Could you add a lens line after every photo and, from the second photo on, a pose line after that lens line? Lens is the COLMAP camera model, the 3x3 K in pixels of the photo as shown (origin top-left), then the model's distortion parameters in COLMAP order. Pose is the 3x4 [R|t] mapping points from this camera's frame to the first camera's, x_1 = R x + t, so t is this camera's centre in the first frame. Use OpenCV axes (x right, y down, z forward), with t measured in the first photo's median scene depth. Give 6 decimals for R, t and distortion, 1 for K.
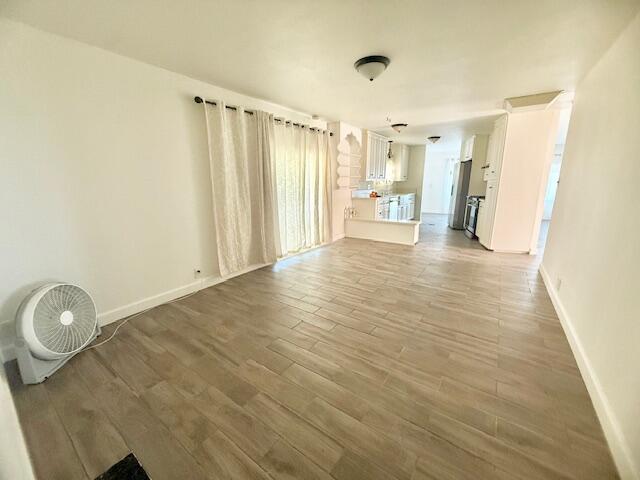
lens RADIAL K [[255.6, 0, 320.0], [0, 255.6, 240.0], [0, 0, 1]] dist [0.002120, -0.000470]
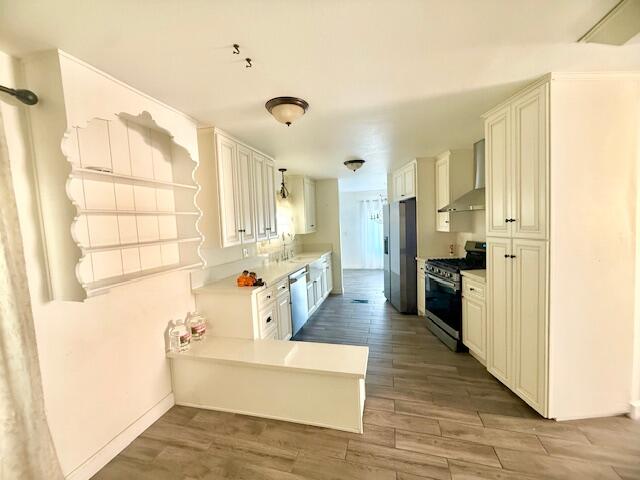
lens RADIAL K [[255.6, 0, 320.0], [0, 255.6, 240.0], [0, 0, 1]] dist [0.002120, -0.000470]
pose [[0.939738, -0.056689, 0.337162, 0.157301], [0.111196, 0.983221, -0.144610, -0.141428], [-0.323306, 0.173387, 0.930274, 0.481122]]
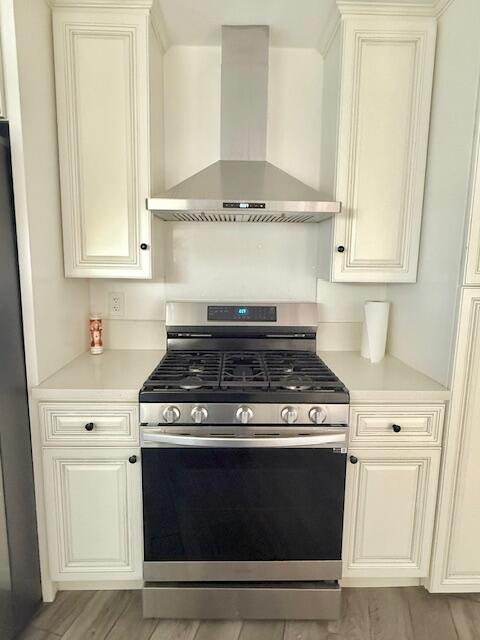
lens RADIAL K [[380.3, 0, 240.0], [0, 380.3, 320.0], [0, 0, 1]] dist [-0.001349, 0.001293]
pose [[-0.326519, -0.141914, 0.934476, 0.324302], [0.191552, 0.958213, 0.212450, -0.216157], [-0.925577, 0.248370, -0.285691, 0.883639]]
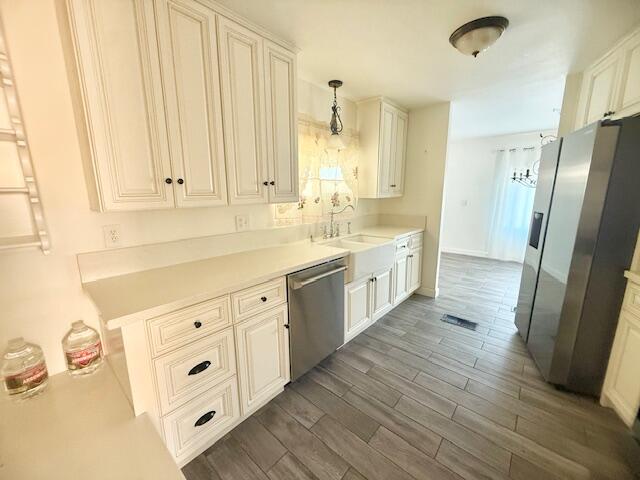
lens RADIAL K [[255.6, 0, 320.0], [0, 255.6, 240.0], [0, 0, 1]] dist [0.002120, -0.000470]
pose [[0.993866, 0.020694, -0.108635, 0.303815], [-0.023936, 0.999303, -0.028629, -0.175741], [0.107967, 0.031054, 0.993669, 0.692790]]
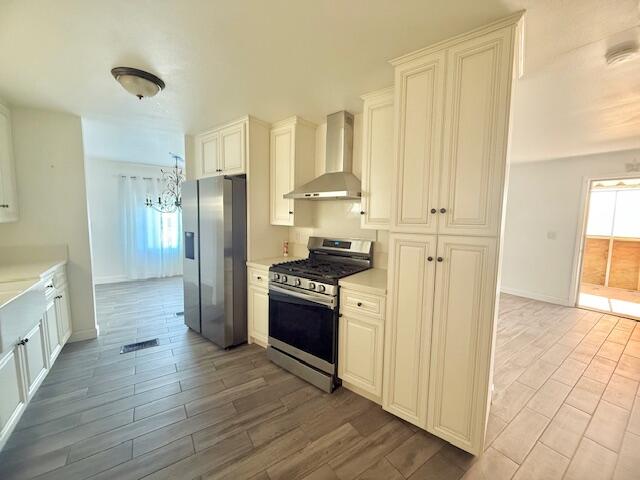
lens RADIAL K [[255.6, 0, 320.0], [0, 255.6, 240.0], [0, 0, 1]] dist [0.002120, -0.000470]
pose [[0.346908, -0.077535, 0.934689, 0.221926], [0.186955, 0.982294, 0.012095, -0.177961], [-0.919077, 0.170549, 0.355261, 0.694370]]
